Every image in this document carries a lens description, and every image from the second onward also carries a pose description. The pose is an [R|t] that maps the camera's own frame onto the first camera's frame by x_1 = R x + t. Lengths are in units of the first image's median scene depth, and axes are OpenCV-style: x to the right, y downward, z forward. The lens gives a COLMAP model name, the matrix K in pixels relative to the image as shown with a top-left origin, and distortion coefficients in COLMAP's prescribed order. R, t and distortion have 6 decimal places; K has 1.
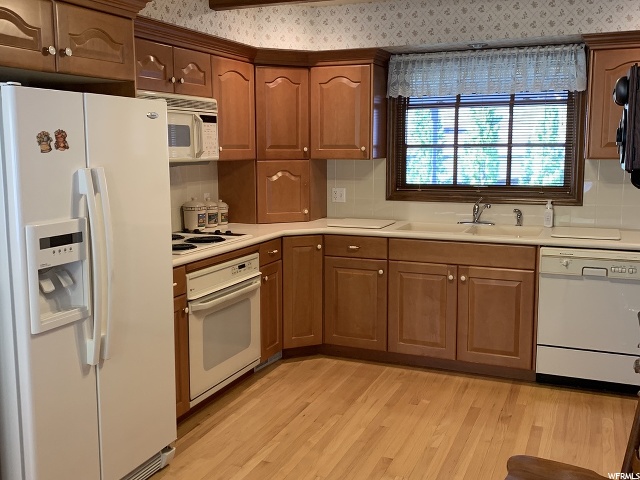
lens RADIAL K [[665.0, 0, 320.8], [0, 665.0, 182.1], [0, 0, 1]] dist [0.081675, -0.011716]
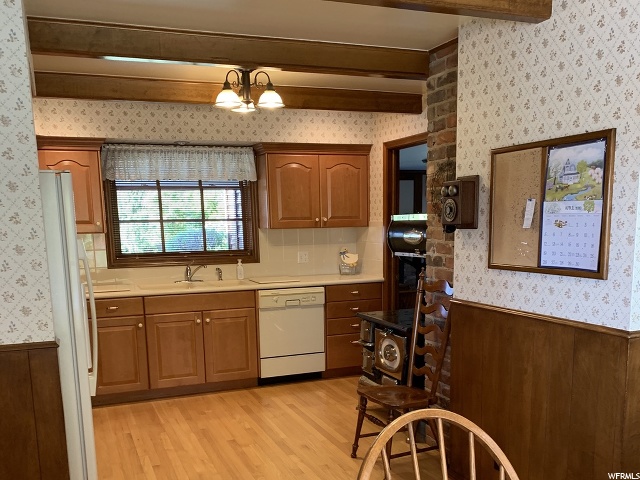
lens RADIAL K [[665.8, 0, 320.0], [0, 665.8, 240.0], [0, 0, 1]] dist [-0.008060, -0.007080]
pose [[0.724064, -0.034826, 0.688853, -0.467128], [0.055351, 0.998437, -0.007703, 0.007119], [-0.687508, 0.043706, 0.724860, -0.098781]]
